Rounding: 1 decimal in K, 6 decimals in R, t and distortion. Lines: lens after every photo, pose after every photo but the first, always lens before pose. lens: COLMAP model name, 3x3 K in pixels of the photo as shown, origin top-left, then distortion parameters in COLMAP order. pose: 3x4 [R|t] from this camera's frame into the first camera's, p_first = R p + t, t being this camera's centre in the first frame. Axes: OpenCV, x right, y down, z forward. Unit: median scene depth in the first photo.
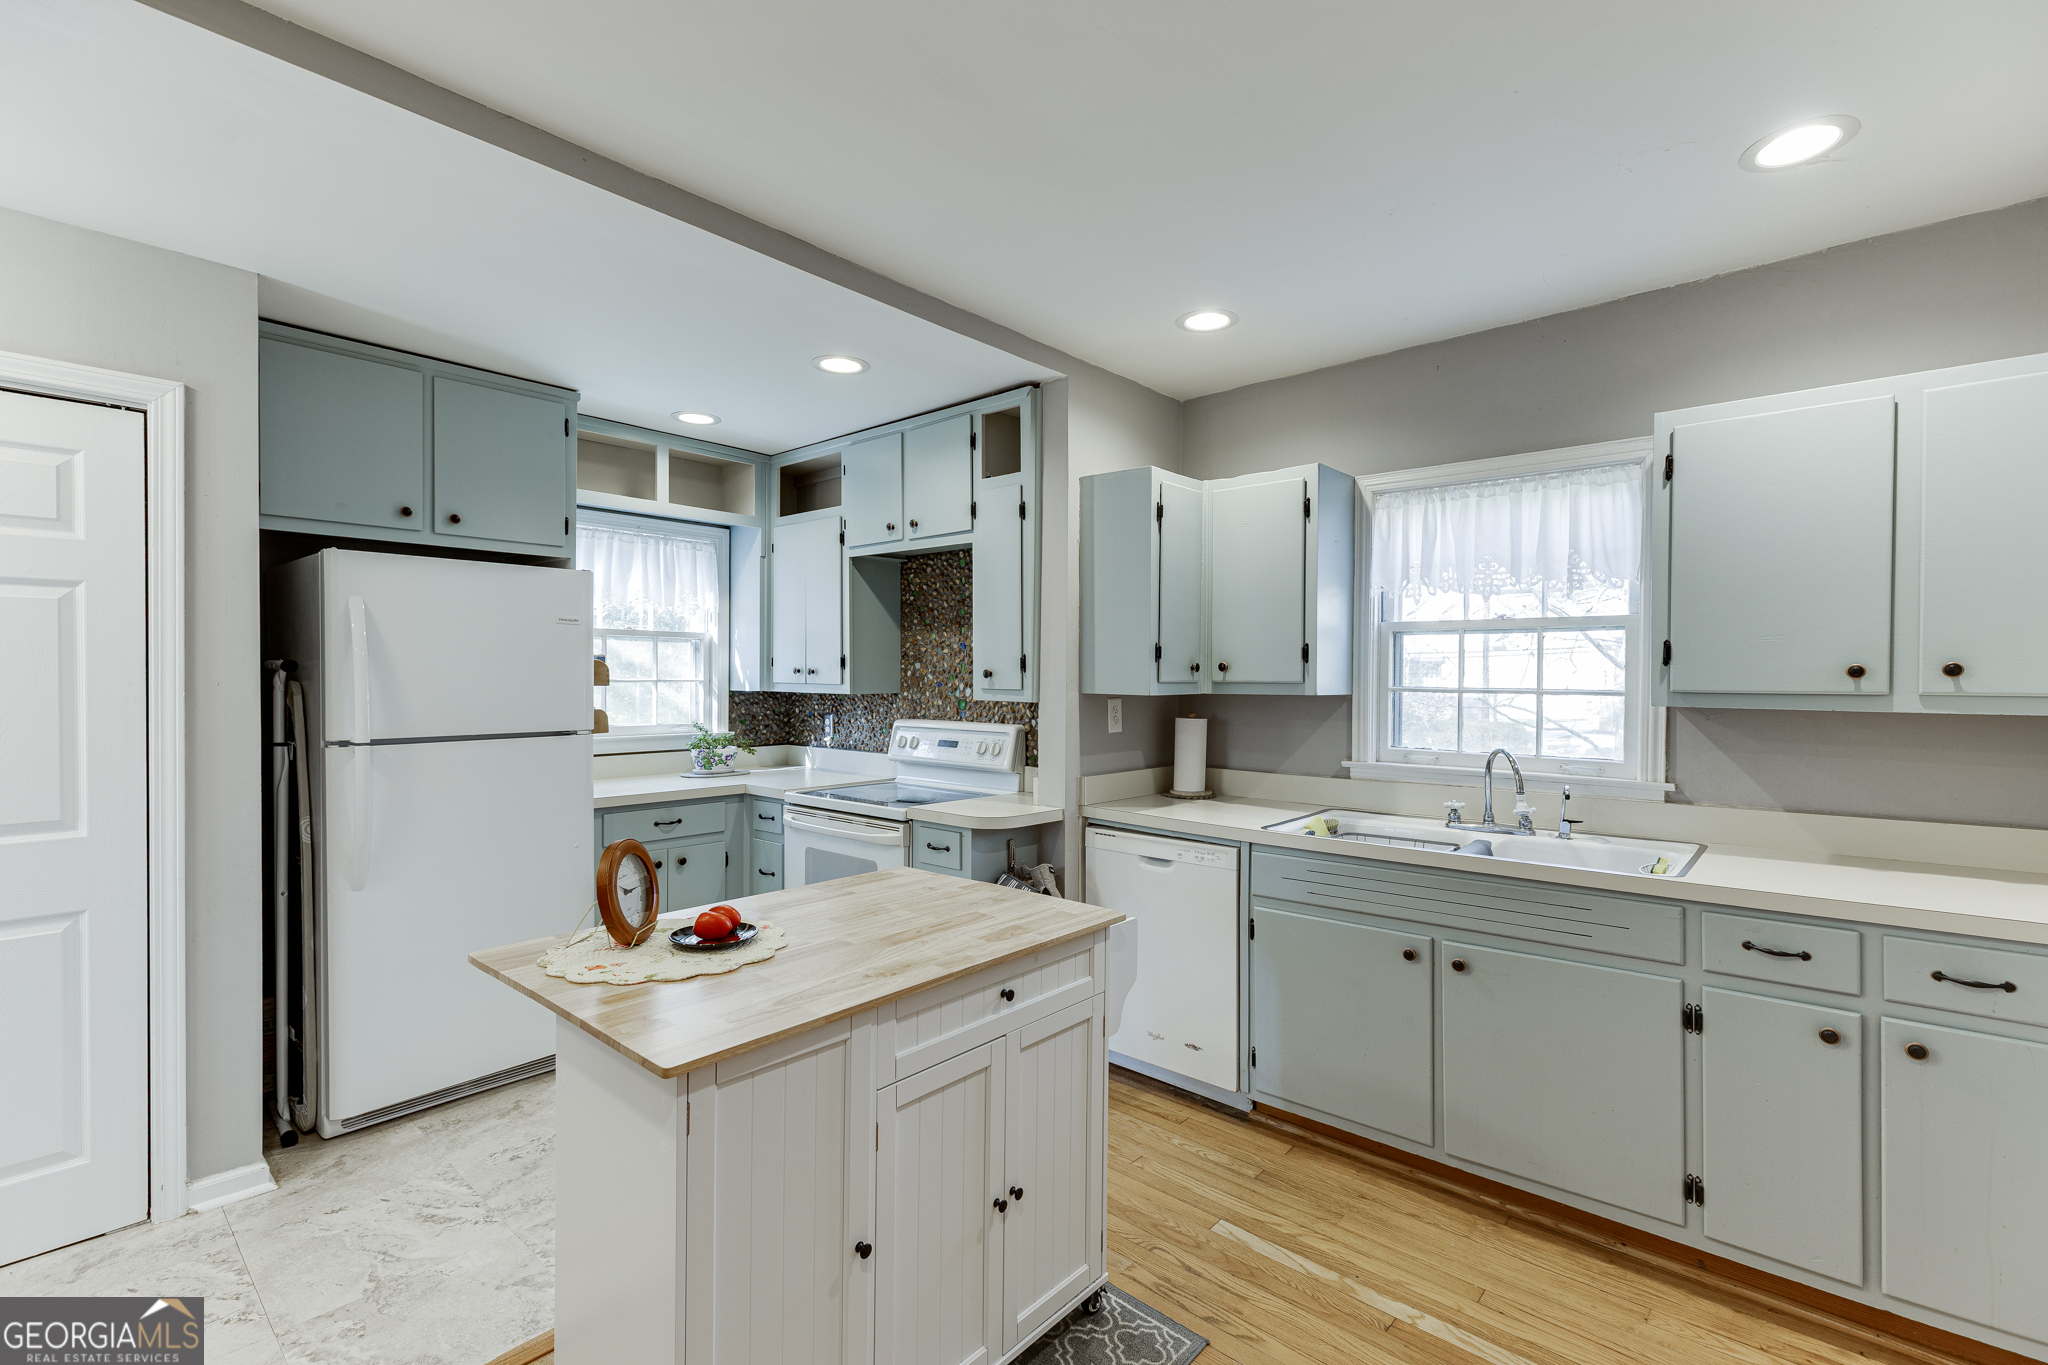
lens RADIAL K [[915.6, 0, 1042.6], [0, 915.6, 682.8], [0, 0, 1]] dist [0.012081, -0.003311]
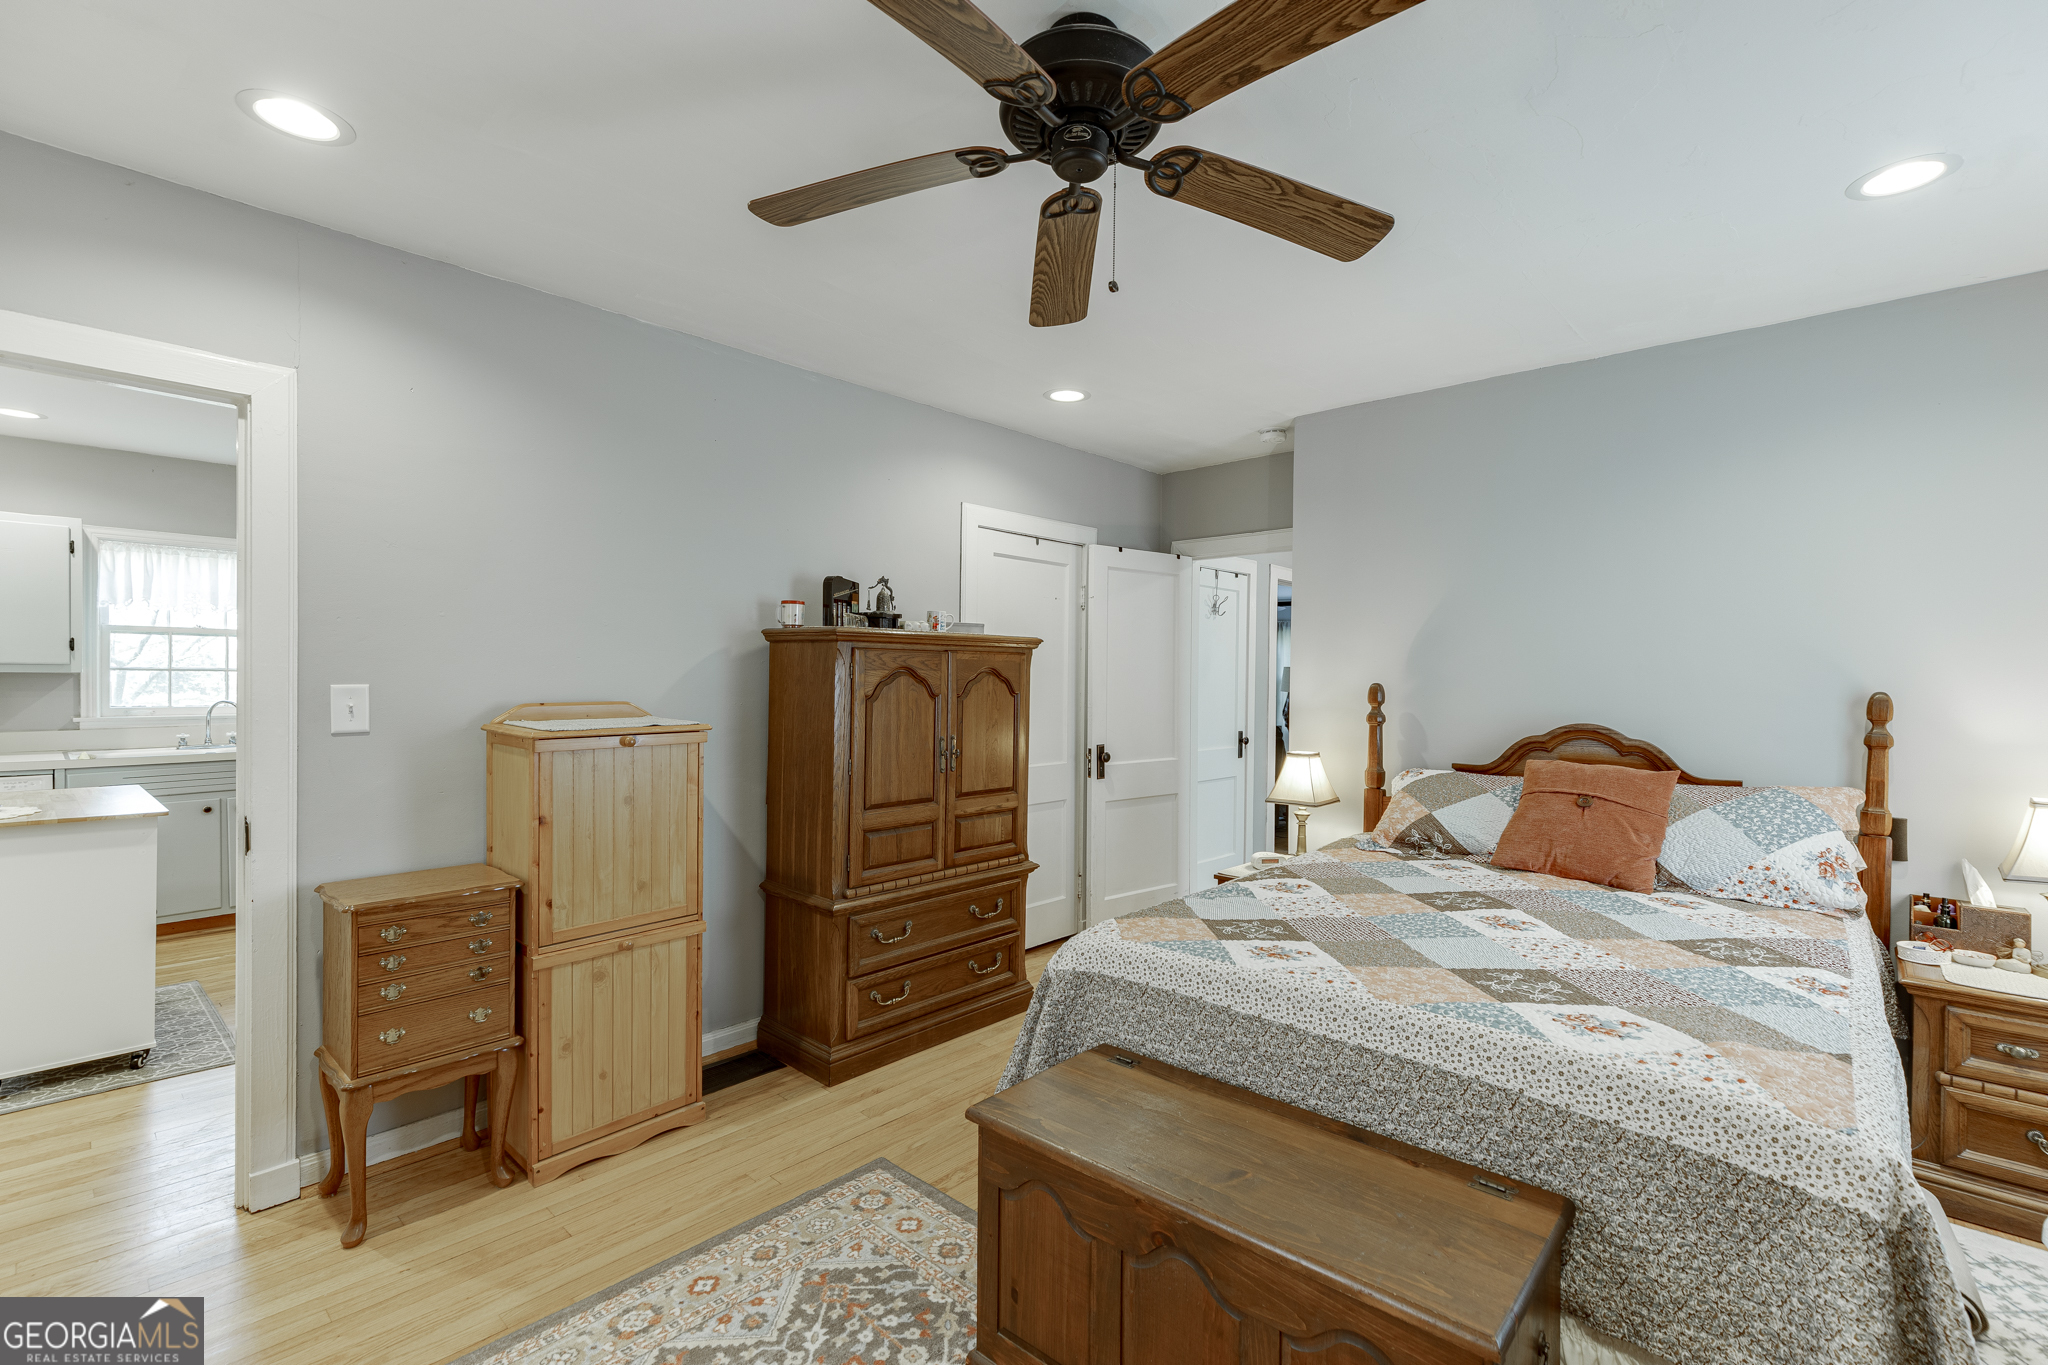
lens RADIAL K [[915.6, 0, 1042.2], [0, 915.6, 687.8], [0, 0, 1]] dist [0.012081, -0.003311]
pose [[0.011763, -0.019390, 0.999743, -1.187357], [-0.000887, 0.999811, 0.019401, 0.007871], [-0.999930, -0.001115, 0.011744, -0.589927]]
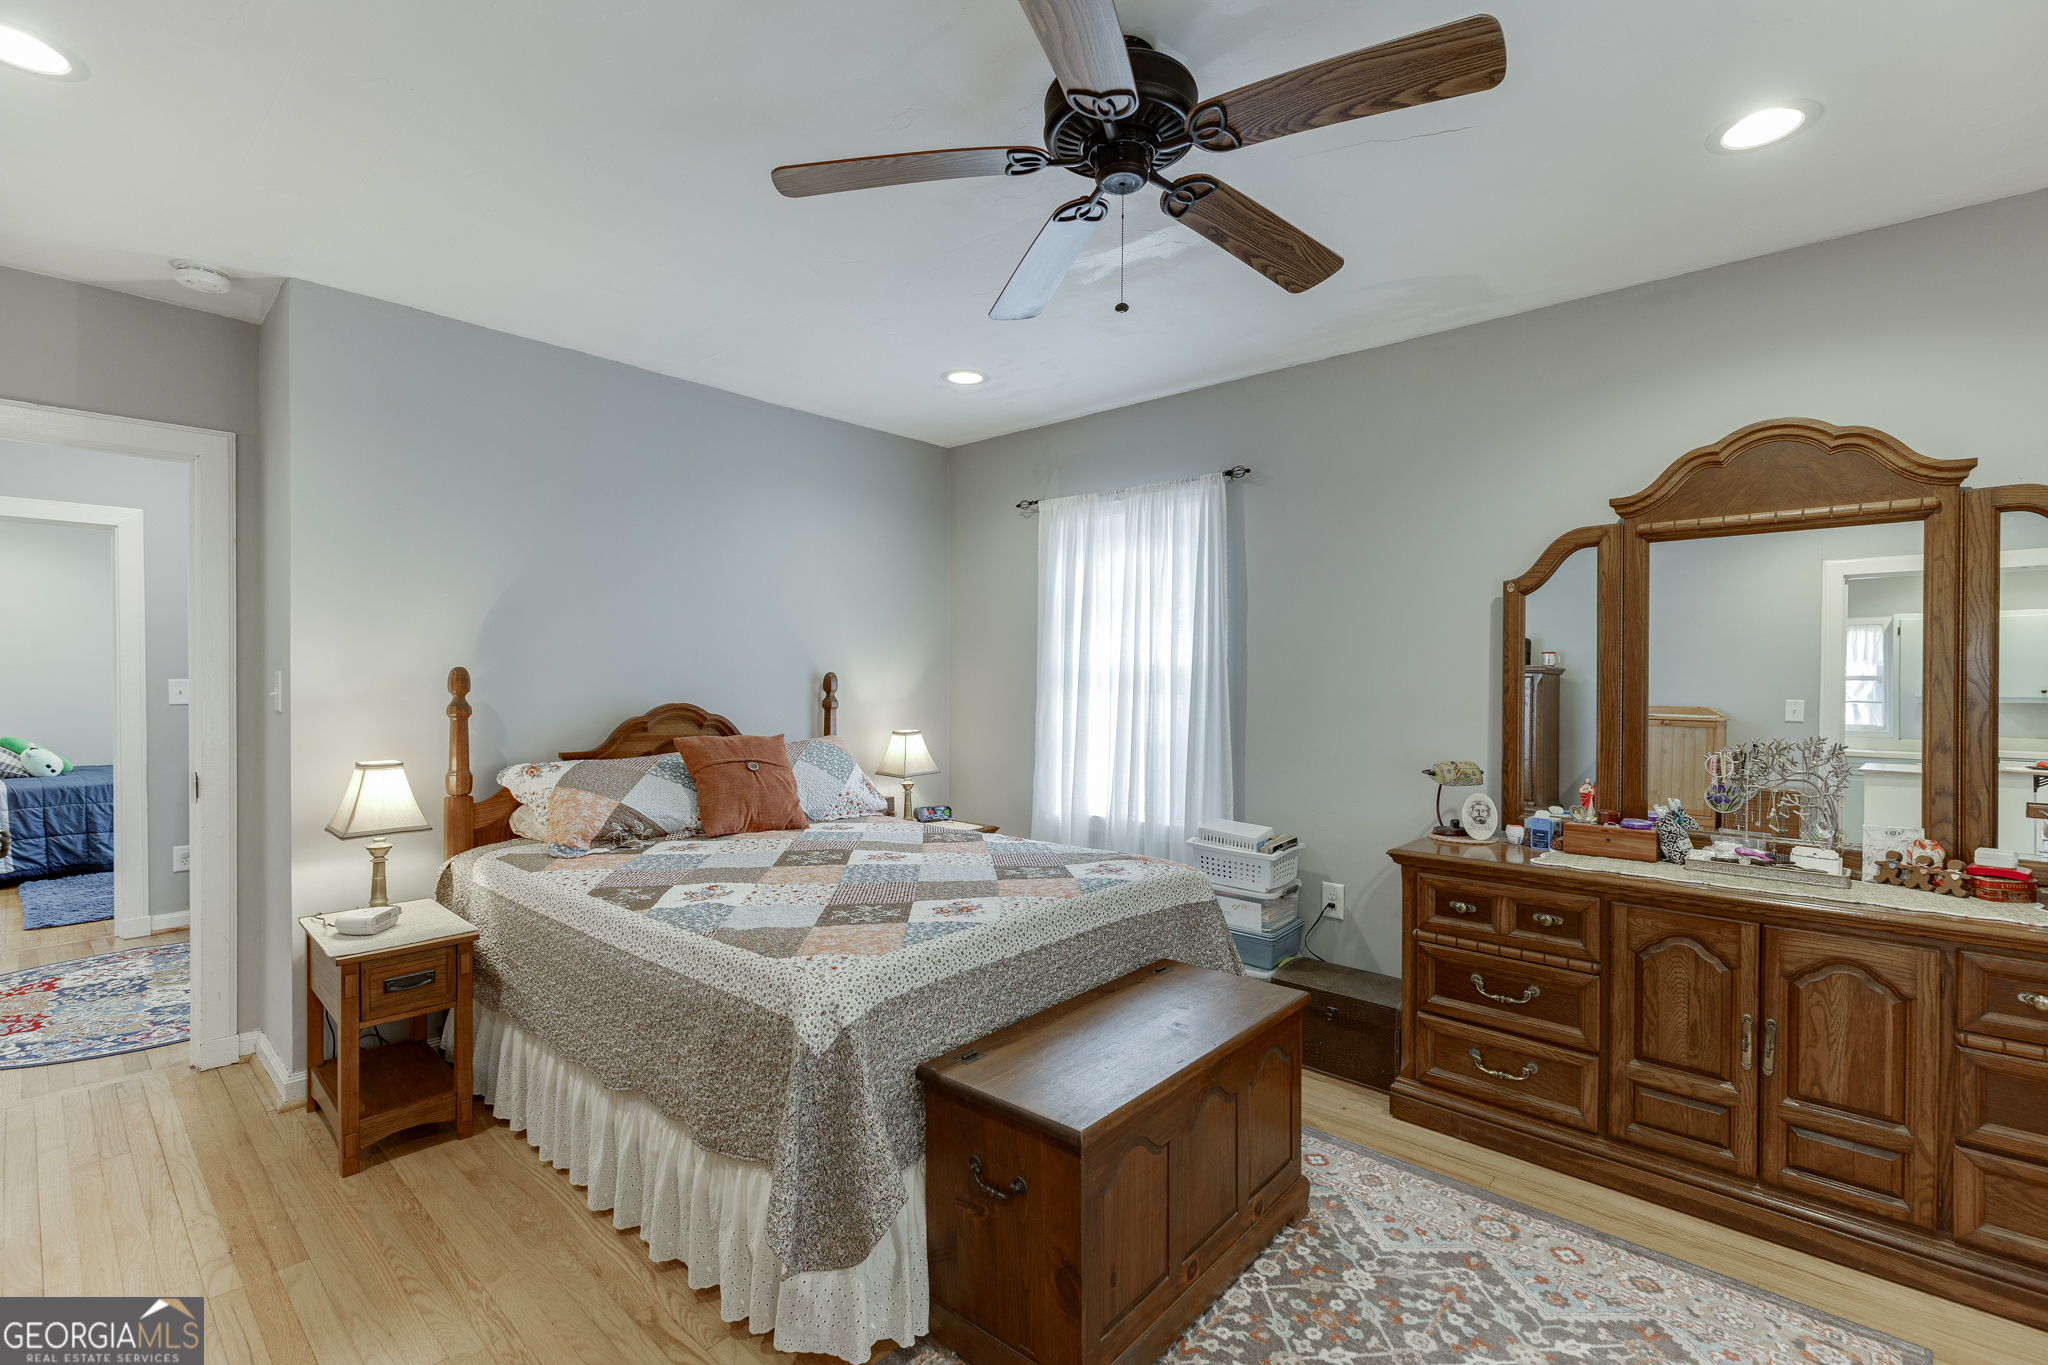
lens RADIAL K [[915.6, 0, 1039.6], [0, 915.6, 683.8], [0, 0, 1]] dist [0.012081, -0.003311]
pose [[-0.999924, -0.011653, 0.003957, -0.576642], [-0.011577, 0.999757, 0.018740, 0.017781], [-0.004174, 0.018693, -0.999817, -0.007300]]
